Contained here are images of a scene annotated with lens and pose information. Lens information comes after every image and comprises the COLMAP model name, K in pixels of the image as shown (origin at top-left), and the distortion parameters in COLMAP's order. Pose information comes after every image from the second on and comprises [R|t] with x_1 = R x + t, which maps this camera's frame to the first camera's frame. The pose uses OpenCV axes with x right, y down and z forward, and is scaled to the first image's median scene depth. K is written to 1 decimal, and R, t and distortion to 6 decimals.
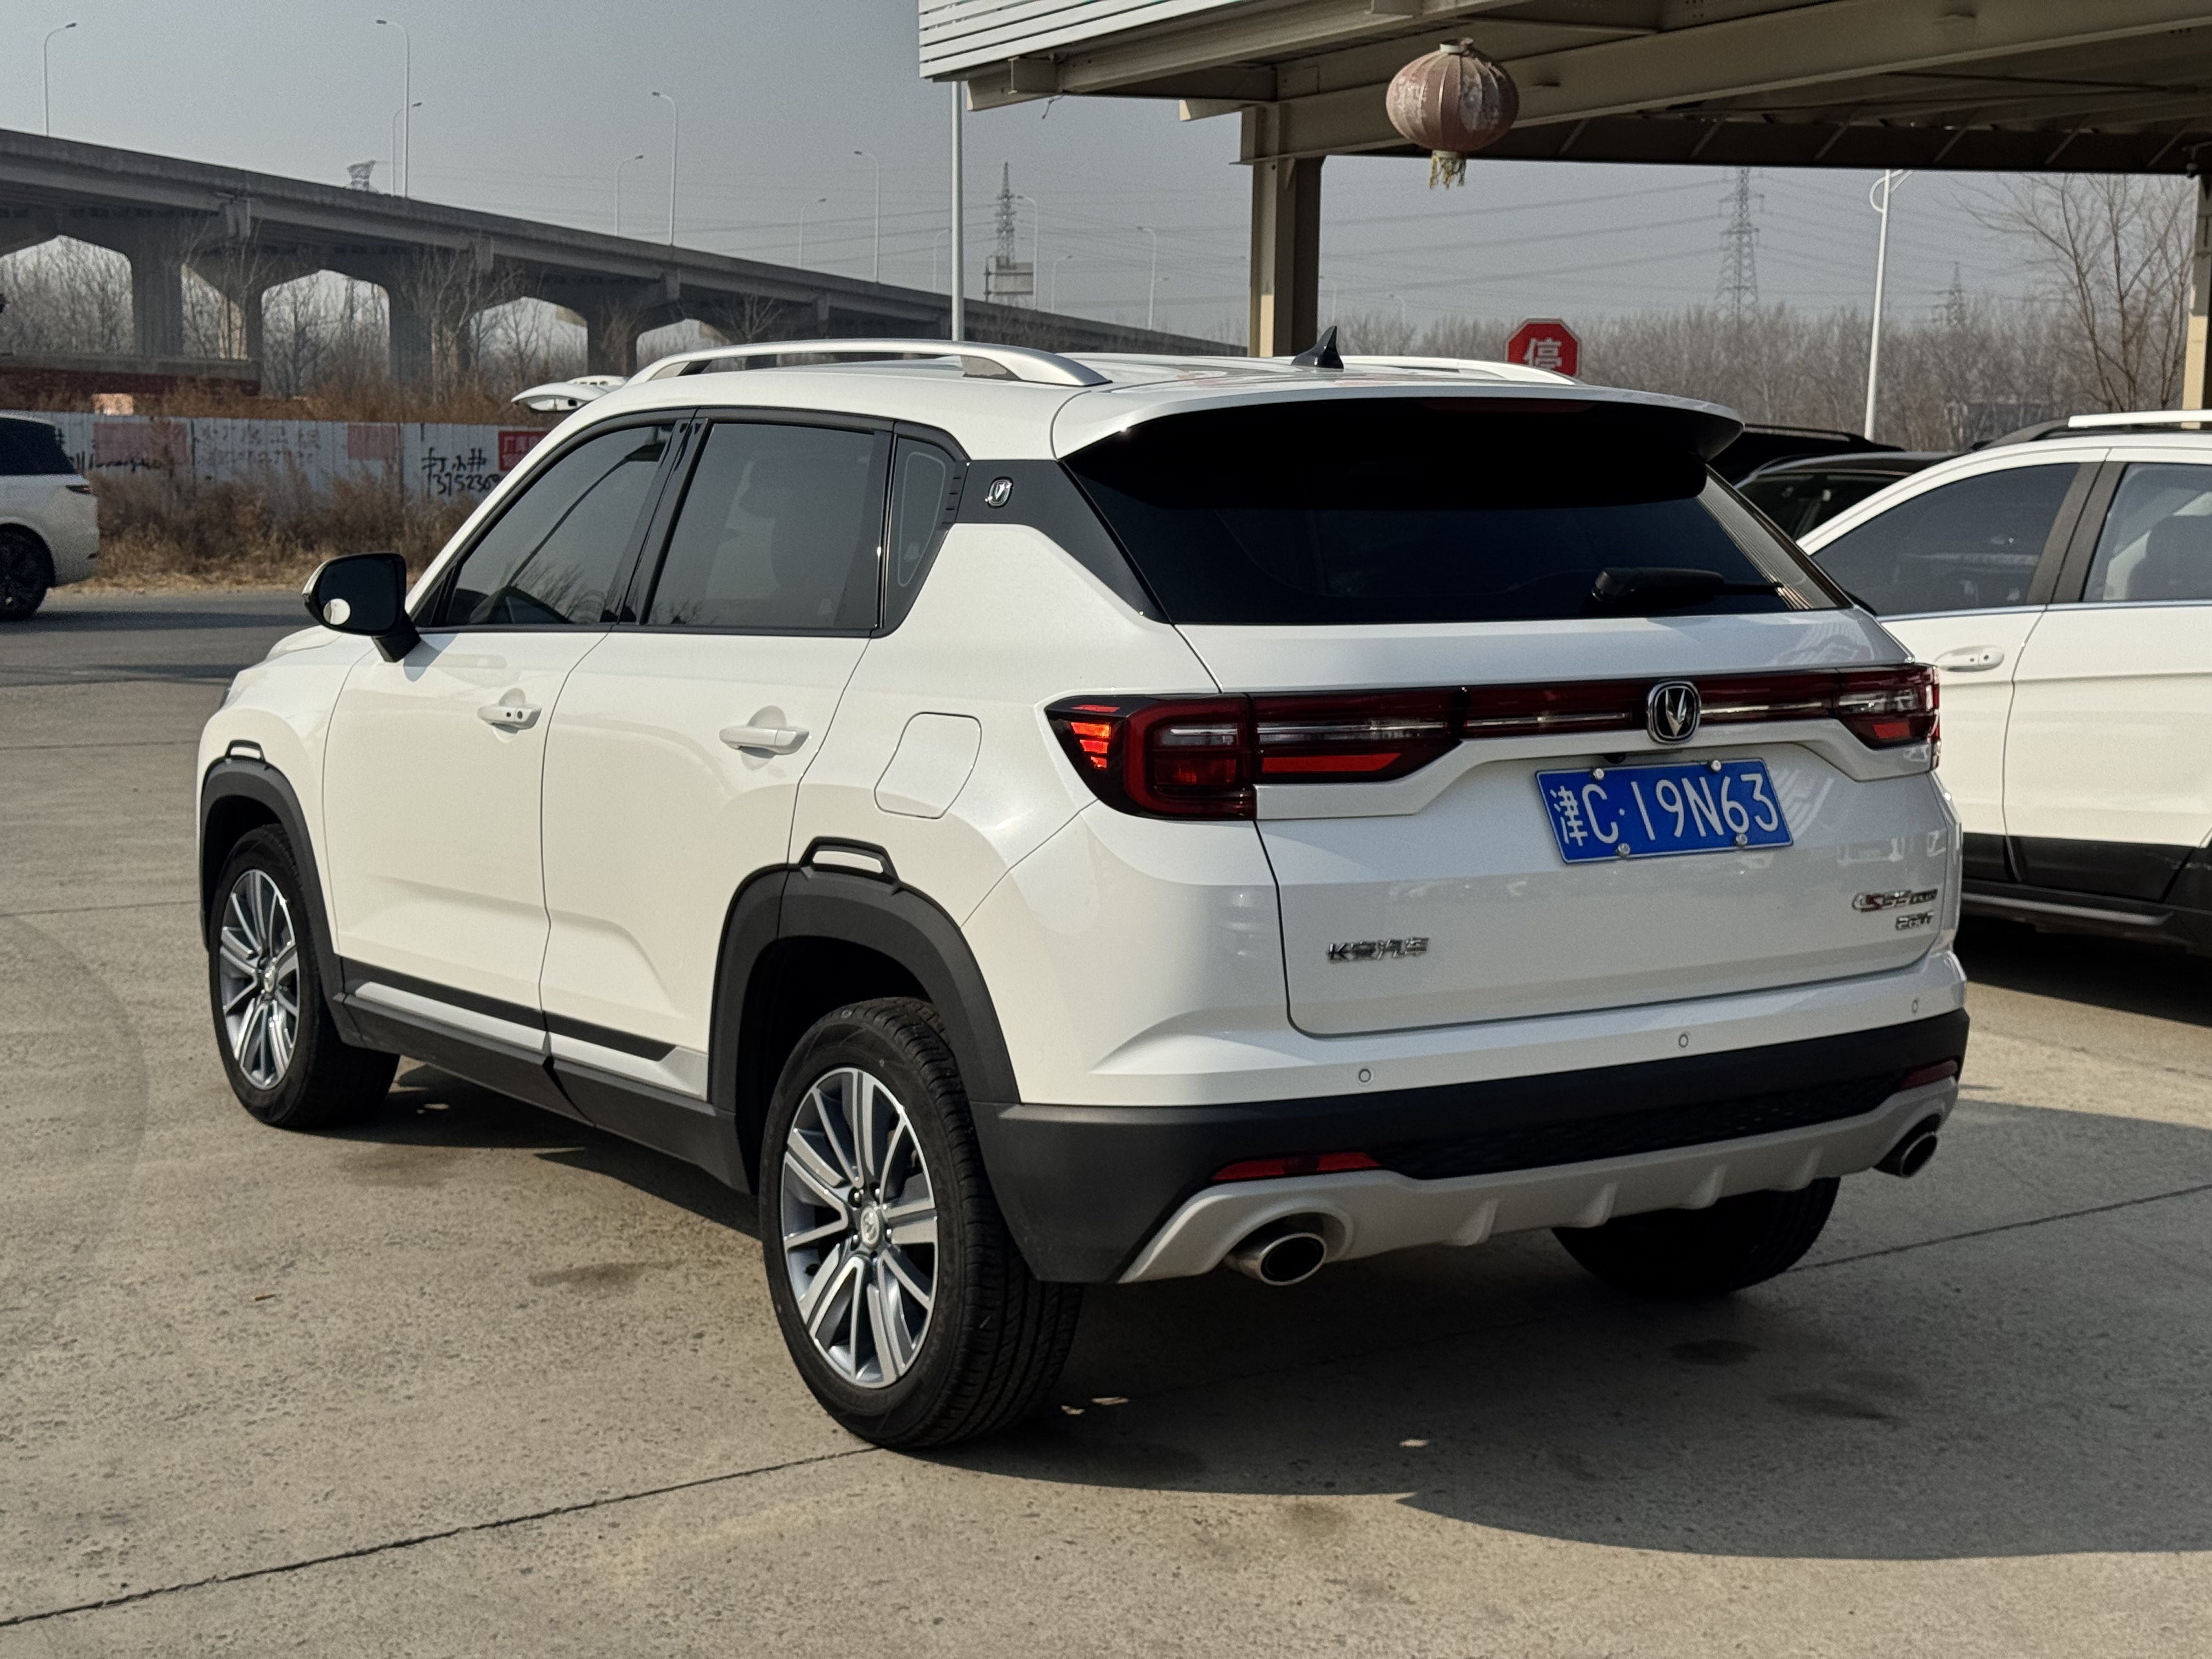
lens RADIAL K [[3024.1, 0, 1072.6], [0, 3024.1, 876.4], [0, 0, 1]] dist [0.110120, 0.049450]
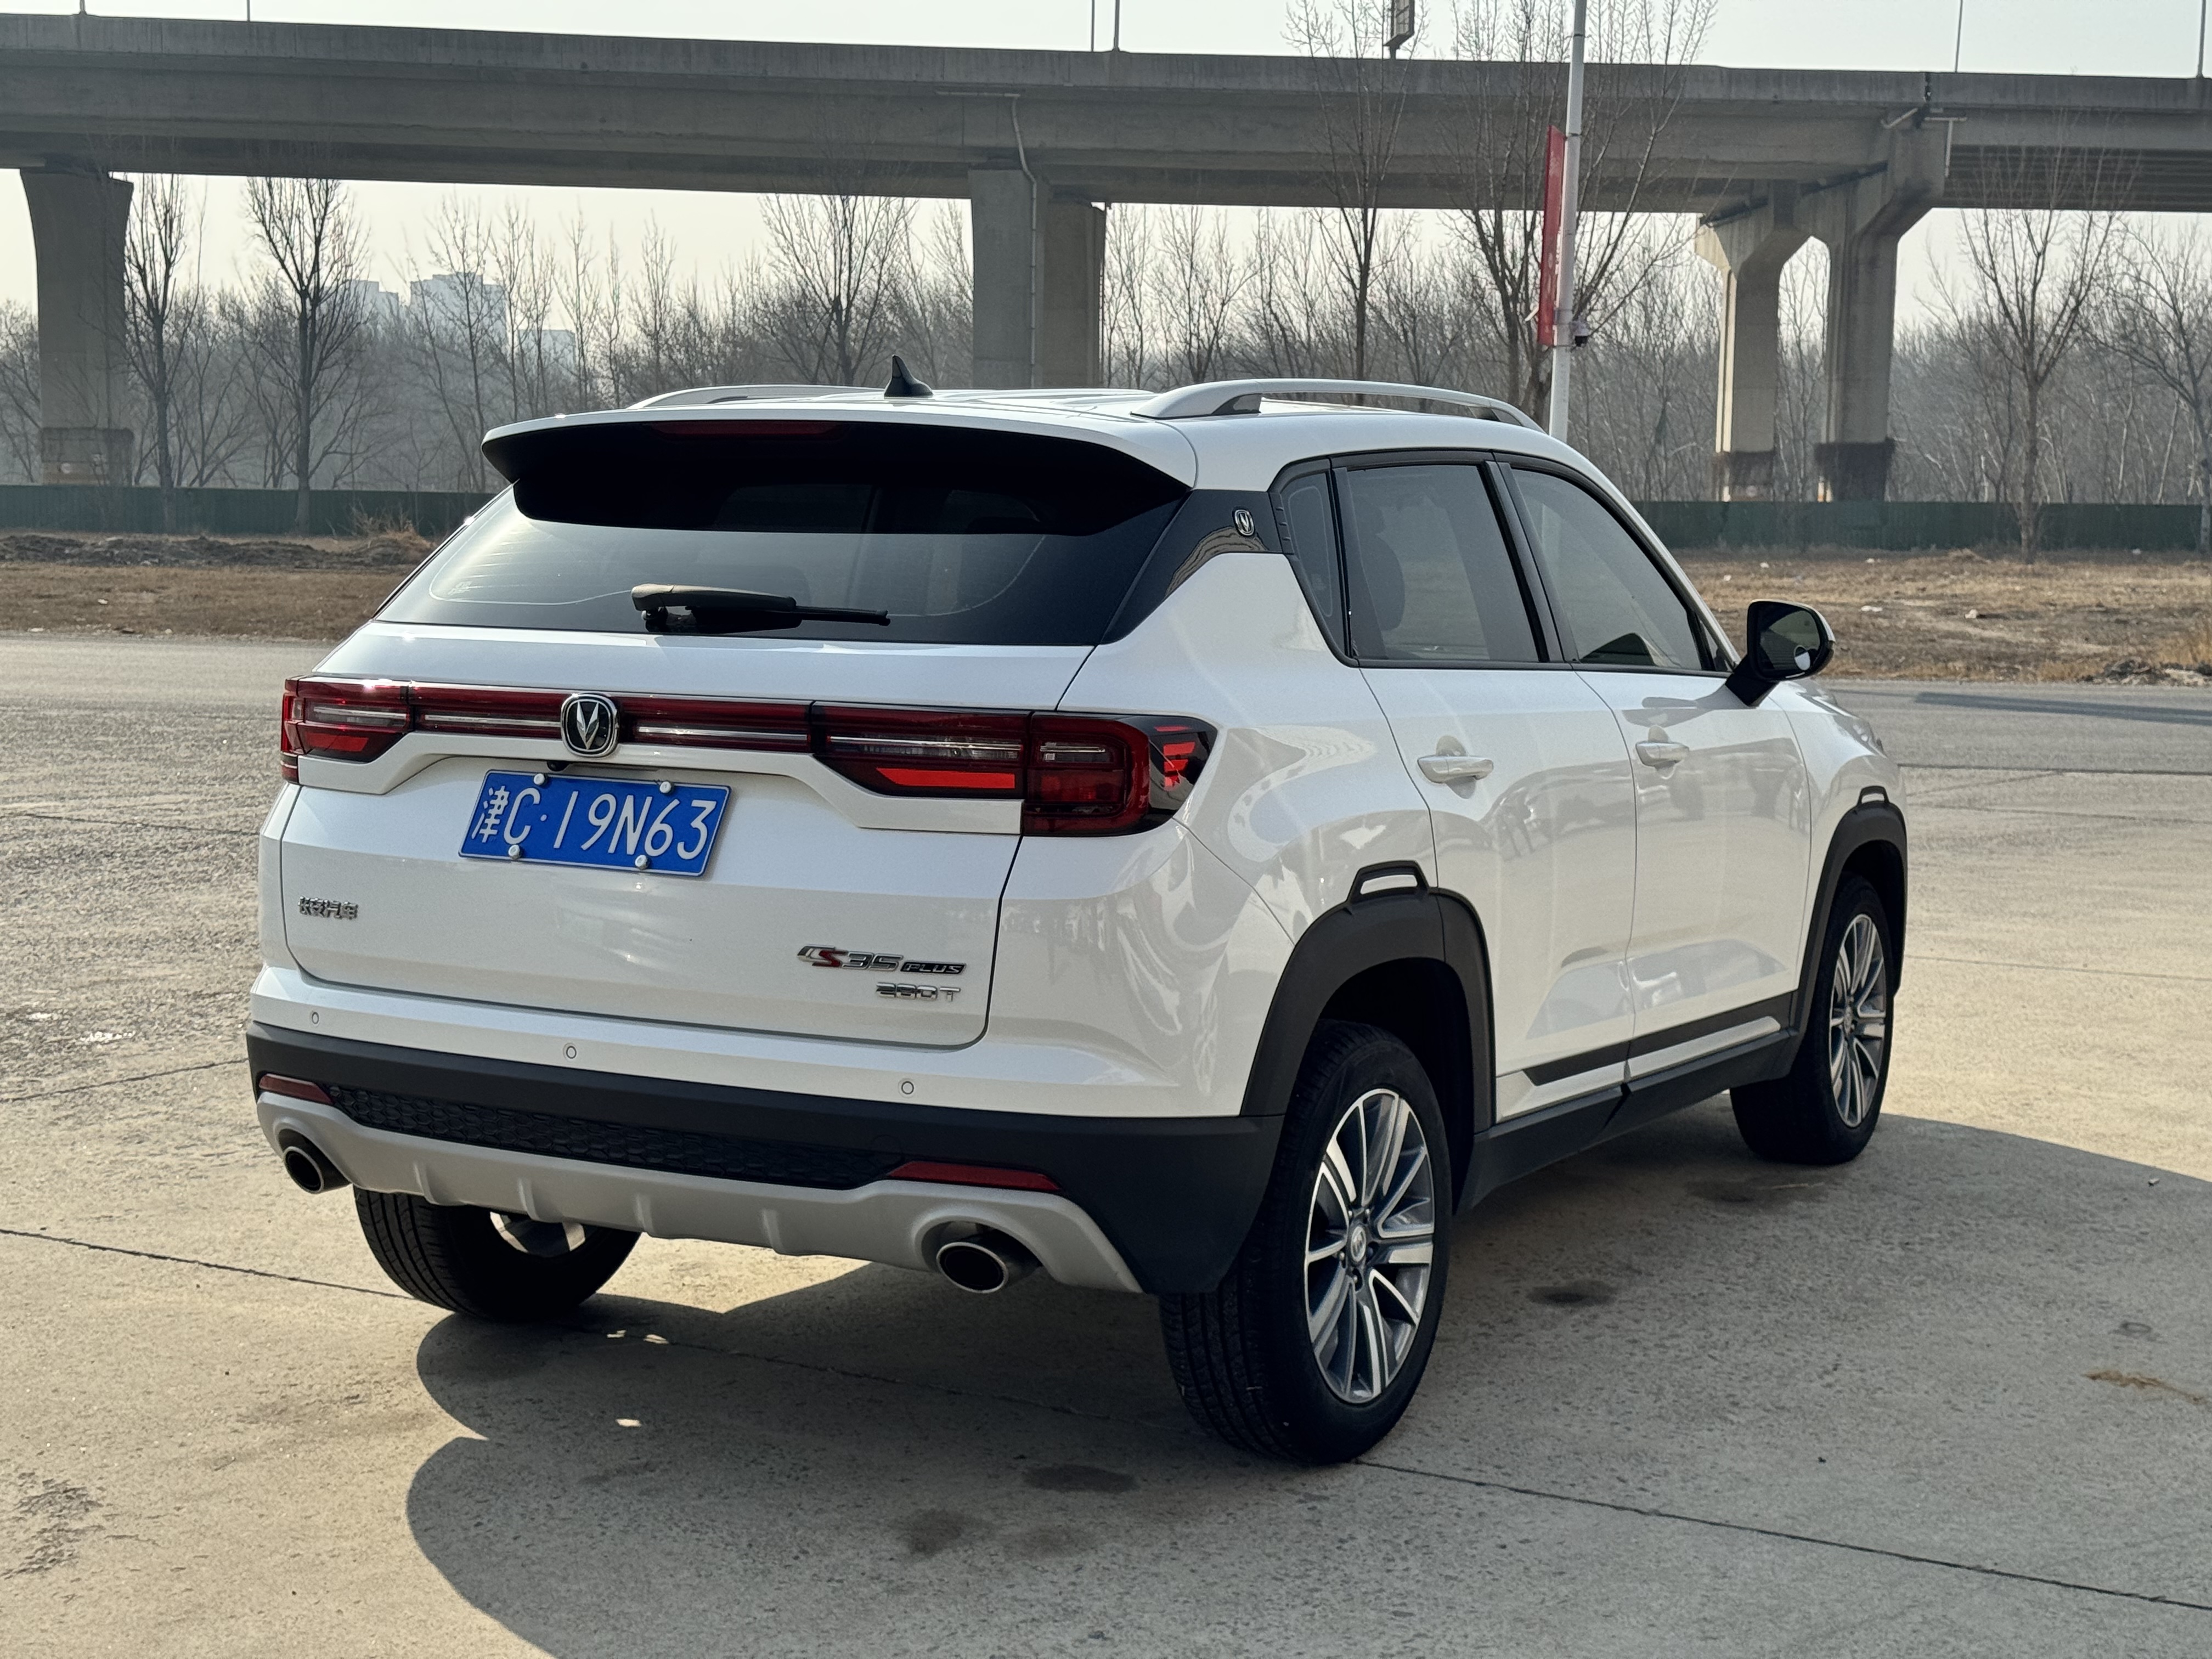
lens RADIAL K [[3063.9, 0, 1106.0], [0, 3063.9, 829.5], [0, 0, 1]] dist [0.112760, -0.072878]
pose [[0.463073, 0.089543, -0.881785, 1.159922], [-0.124722, 0.991567, 0.035193, -0.075809], [0.877501, 0.093681, 0.470336, 0.664312]]
